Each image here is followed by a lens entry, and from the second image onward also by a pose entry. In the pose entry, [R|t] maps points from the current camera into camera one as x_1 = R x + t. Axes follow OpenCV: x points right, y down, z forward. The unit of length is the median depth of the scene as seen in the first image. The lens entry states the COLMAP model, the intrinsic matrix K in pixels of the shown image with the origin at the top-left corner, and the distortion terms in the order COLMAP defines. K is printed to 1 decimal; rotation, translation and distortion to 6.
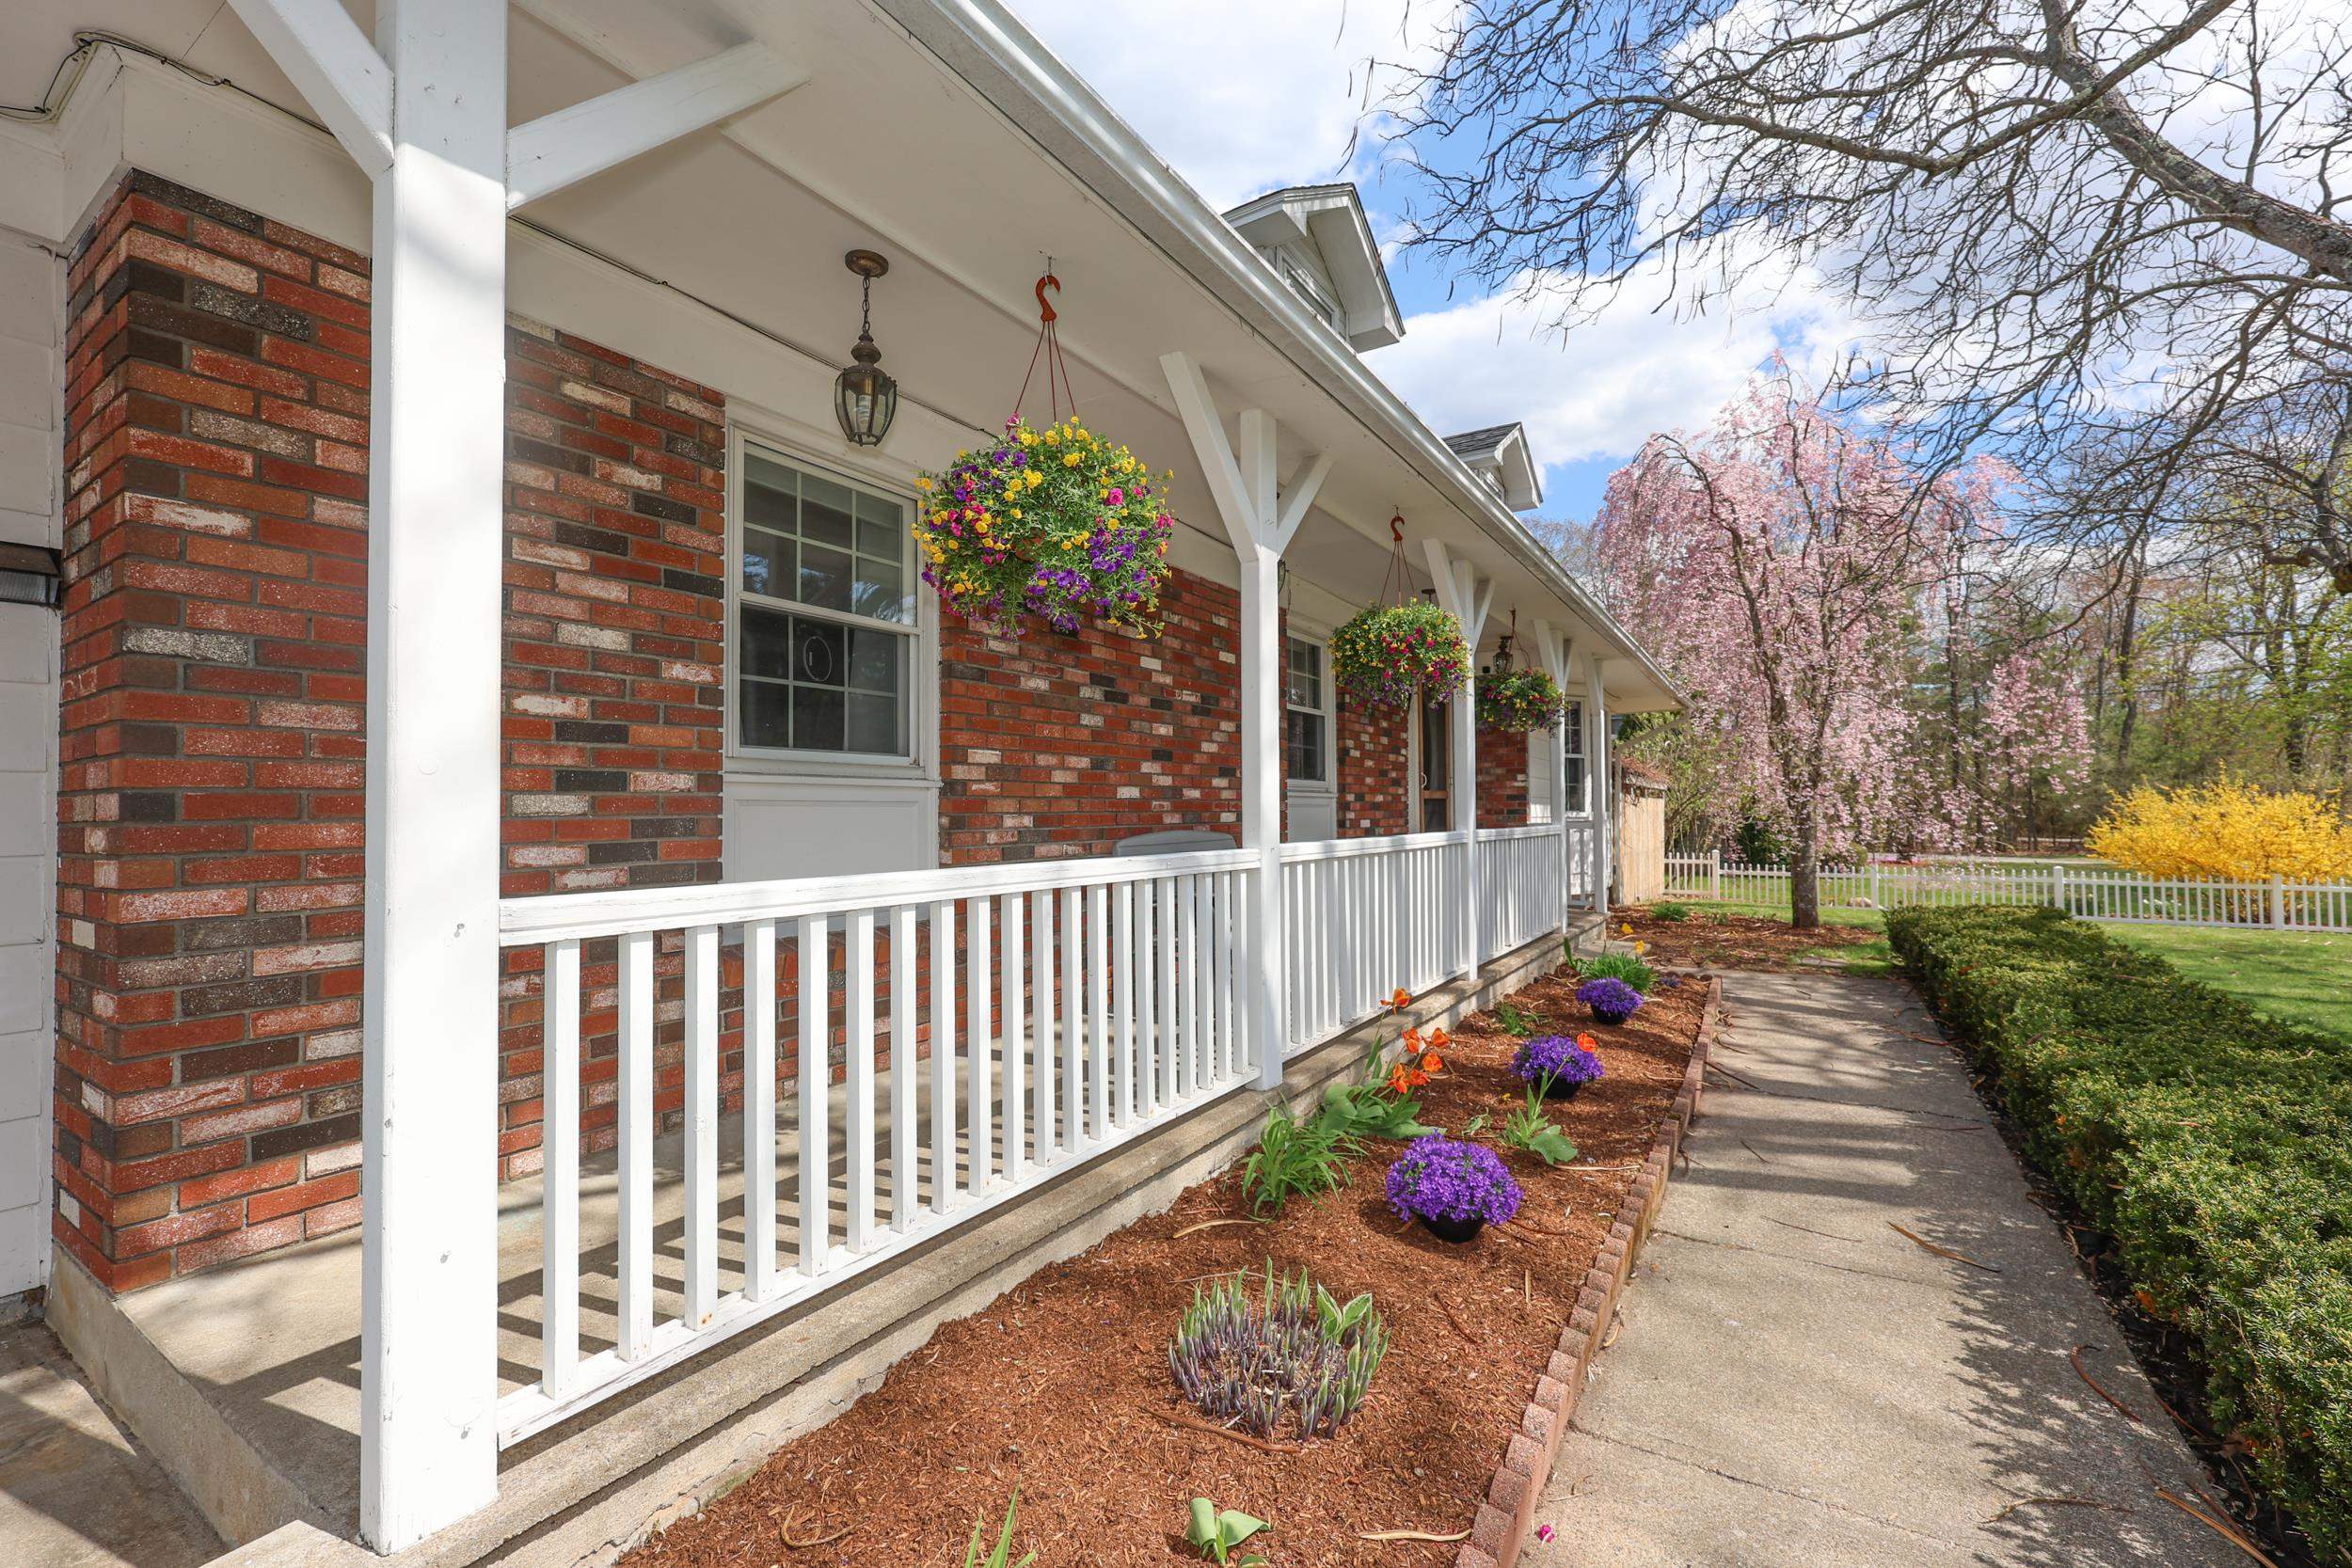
lens RADIAL K [[982.0, 0, 1160.1], [0, 982.0, 791.7], [0, 0, 1]] dist [-0.002462, -0.000538]
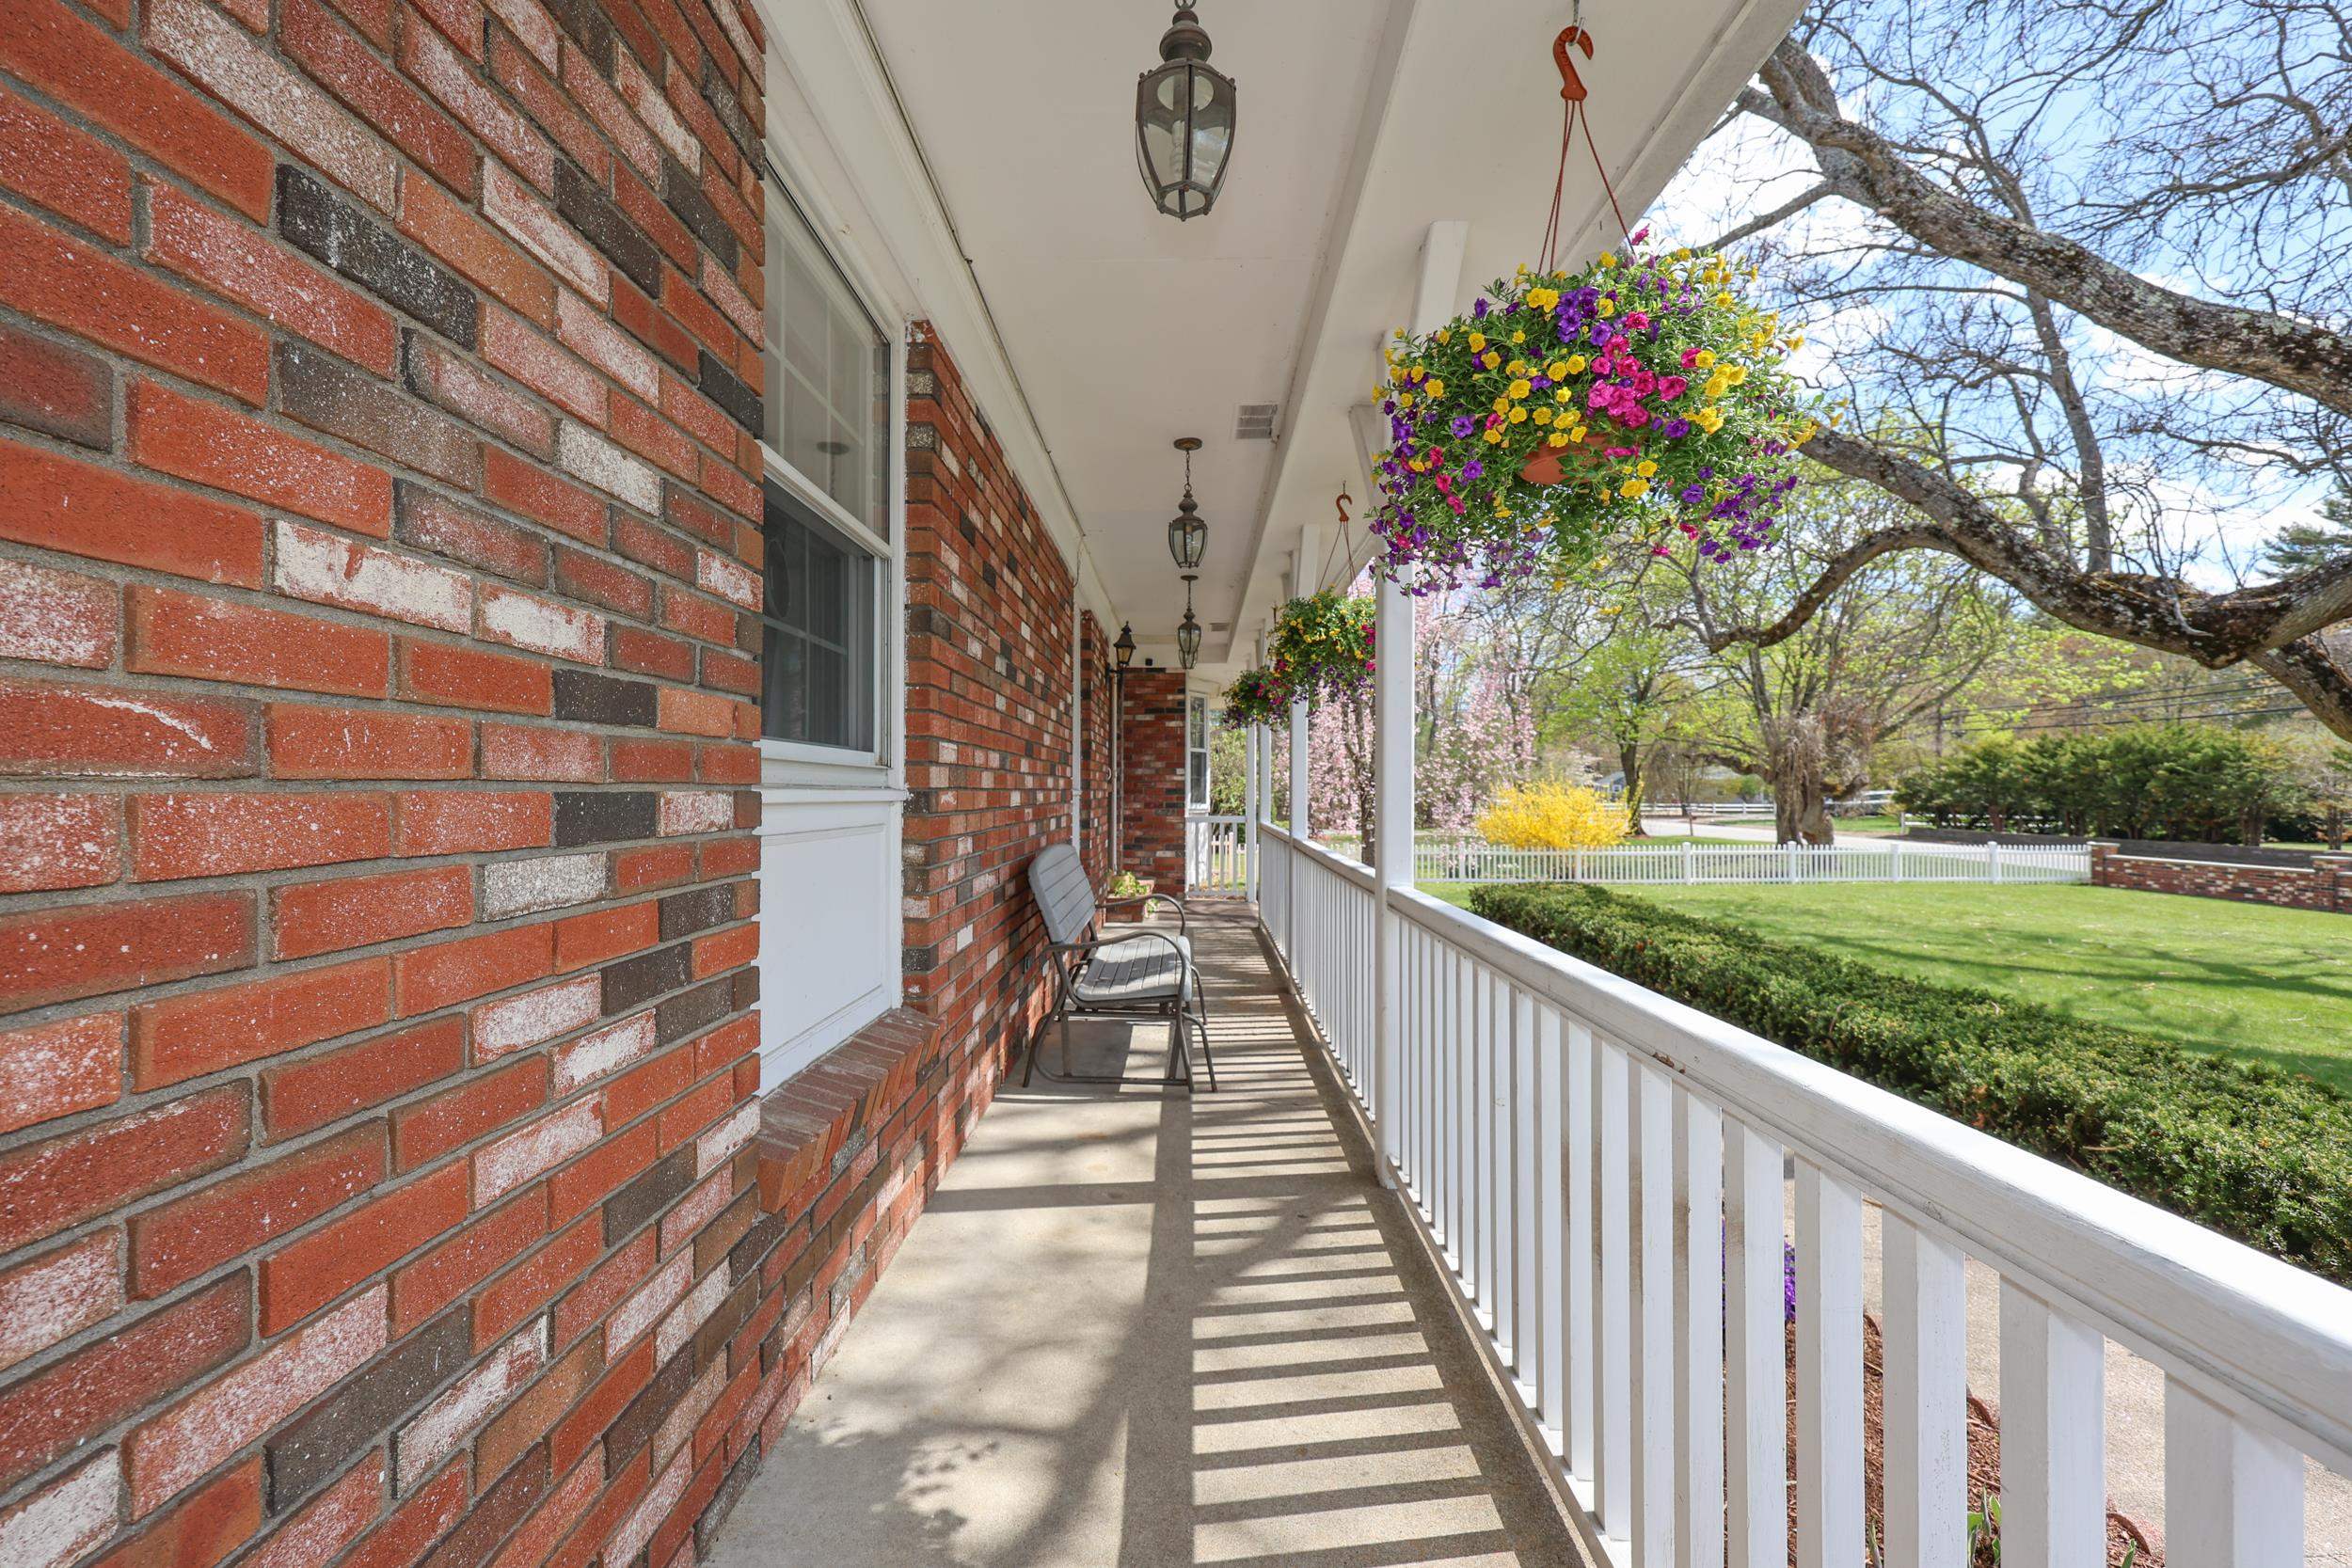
lens RADIAL K [[982.0, 0, 1160.1], [0, 982.0, 791.7], [0, 0, 1]] dist [-0.002462, -0.000538]
pose [[0.849847, -0.000259, 0.527030, -0.370952], [-0.008420, 0.999866, 0.014068, -0.018139], [-0.526963, -0.016393, 0.849730, 0.323160]]
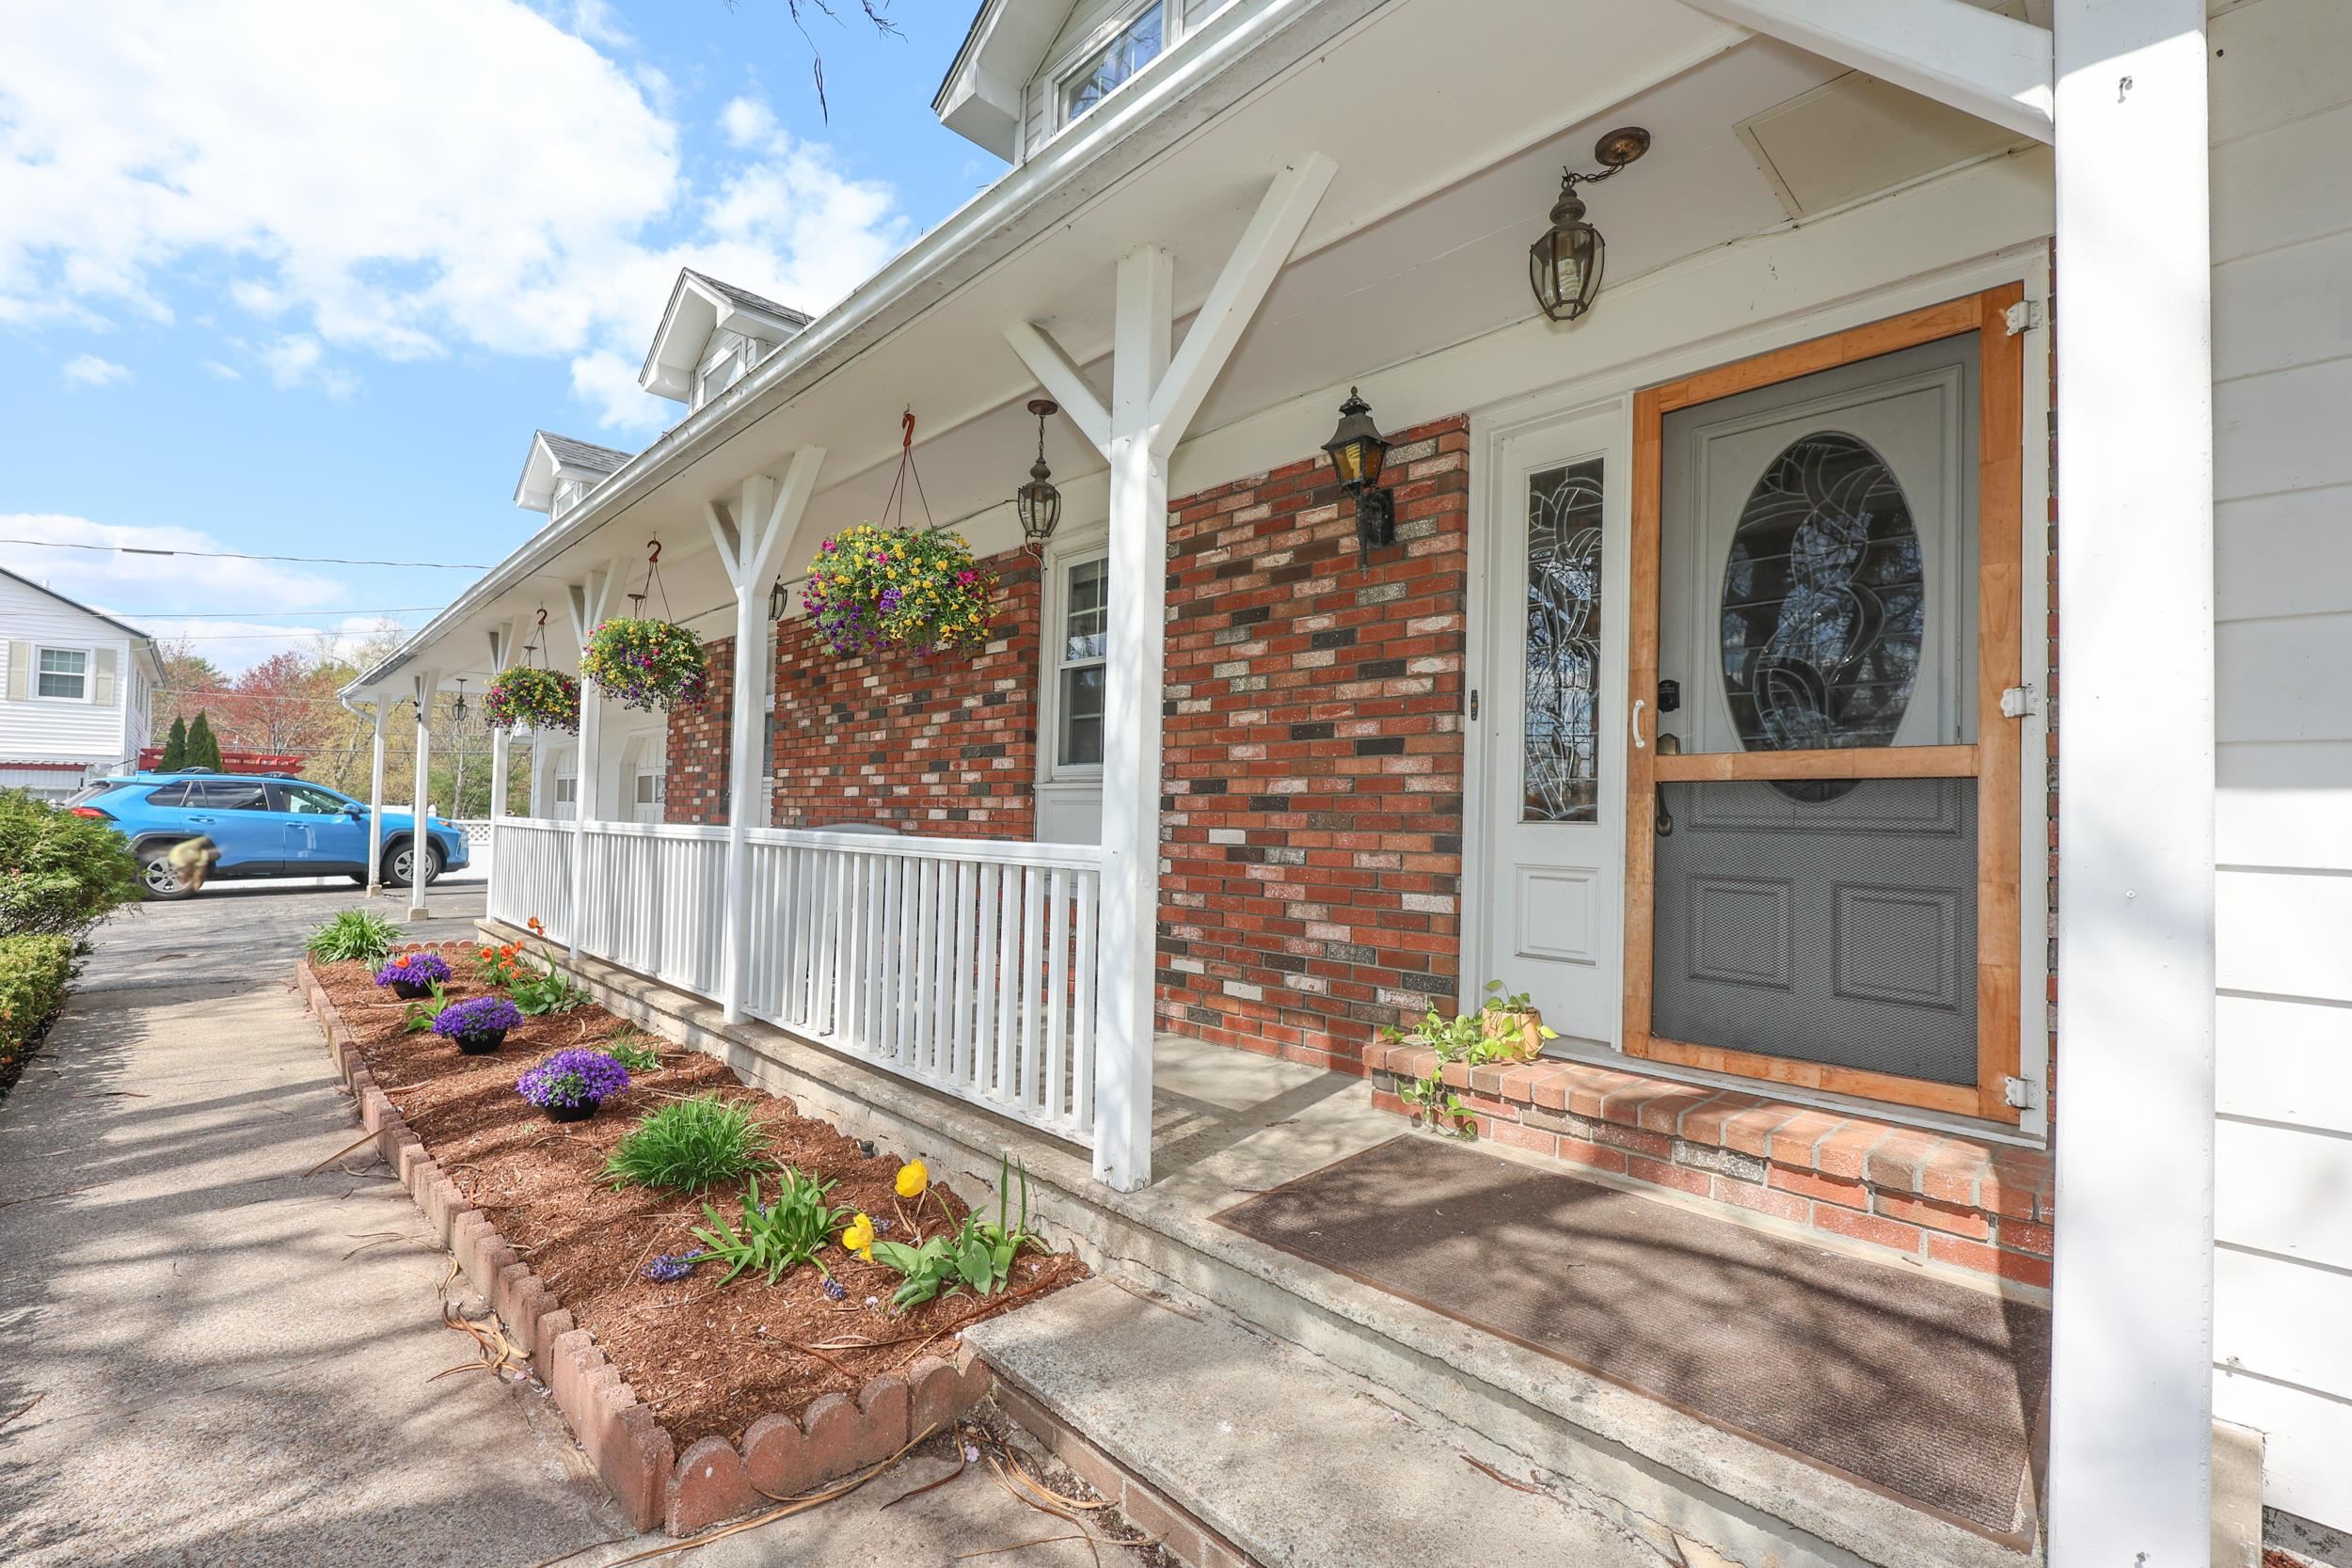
lens RADIAL K [[982.0, 0, 1160.1], [0, 982.0, 791.7], [0, 0, 1]] dist [-0.002462, -0.000538]
pose [[-0.217462, -0.028664, -0.975648, 1.211263], [-0.001805, 0.999579, -0.028965, 0.040175], [0.976067, -0.004538, -0.217422, 1.817455]]
